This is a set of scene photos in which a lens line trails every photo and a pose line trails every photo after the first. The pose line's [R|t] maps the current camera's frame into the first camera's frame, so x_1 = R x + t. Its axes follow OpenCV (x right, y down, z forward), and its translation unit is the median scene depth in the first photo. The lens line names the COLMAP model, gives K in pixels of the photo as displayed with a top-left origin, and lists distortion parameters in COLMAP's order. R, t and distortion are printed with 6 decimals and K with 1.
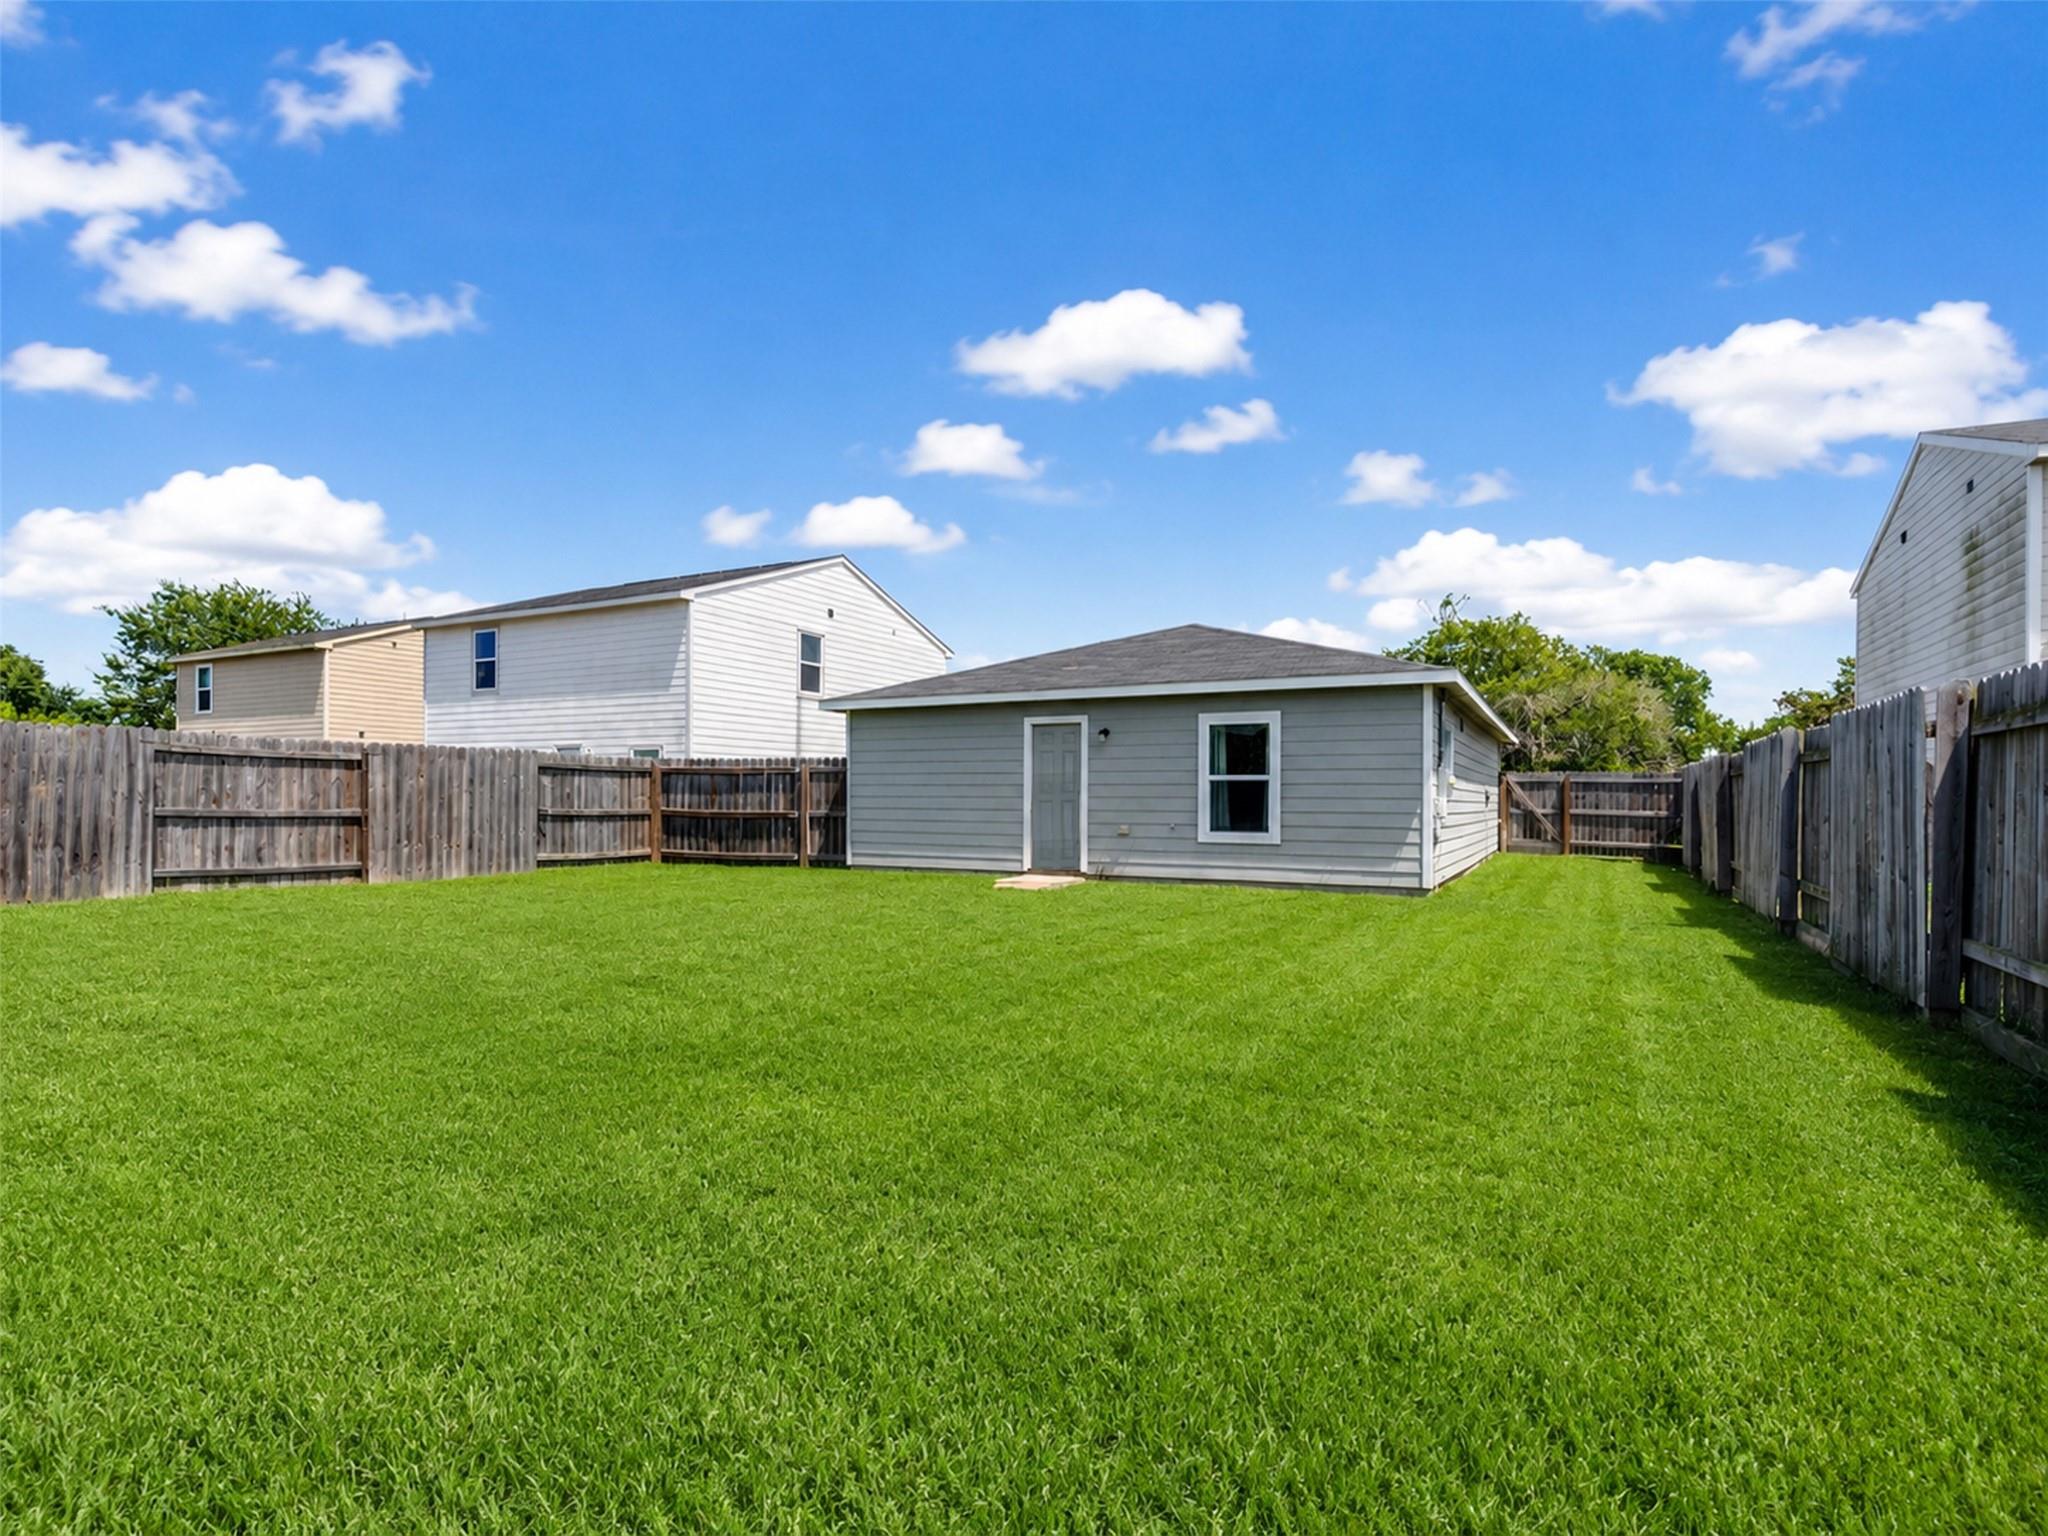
lens RADIAL K [[1037.5, 0, 1023.2], [0, 1037.5, 773.4], [0, 0, 1]] dist [-0.004544, 0.000157]
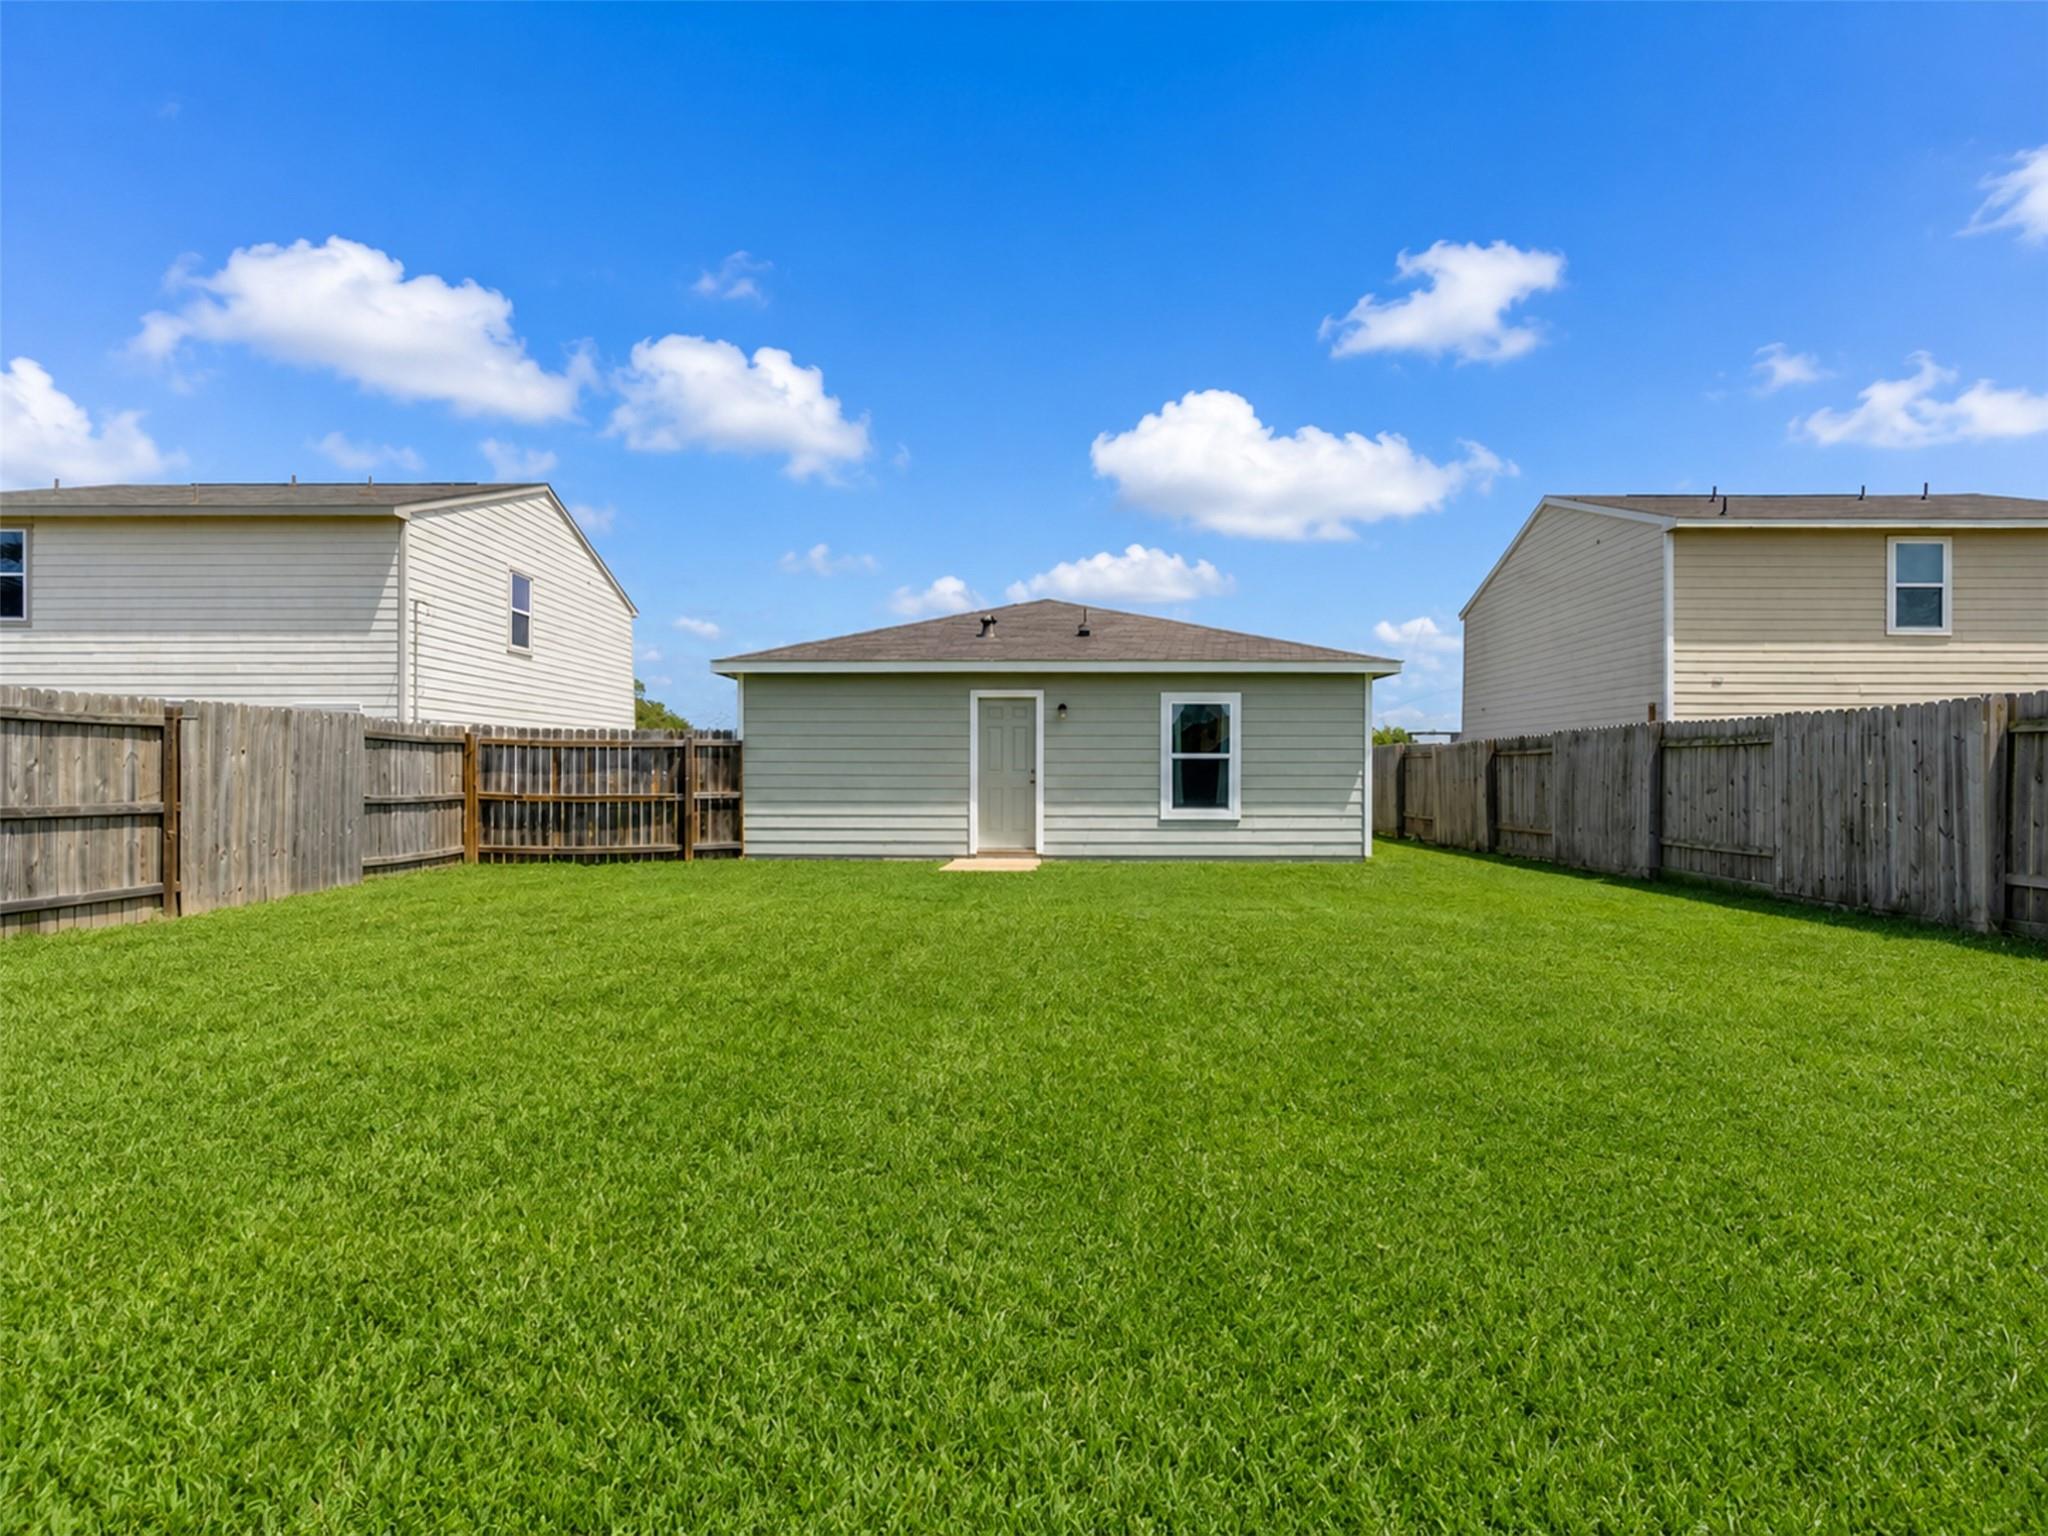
lens RADIAL K [[1037.5, 0, 1018.7], [0, 1037.5, 765.9], [0, 0, 1]] dist [-0.004544, 0.000157]
pose [[0.885832, -0.001448, 0.464005, -0.406713], [-0.007678, 0.999812, 0.017779, -0.002619], [-0.463943, -0.019312, 0.885654, 0.153472]]
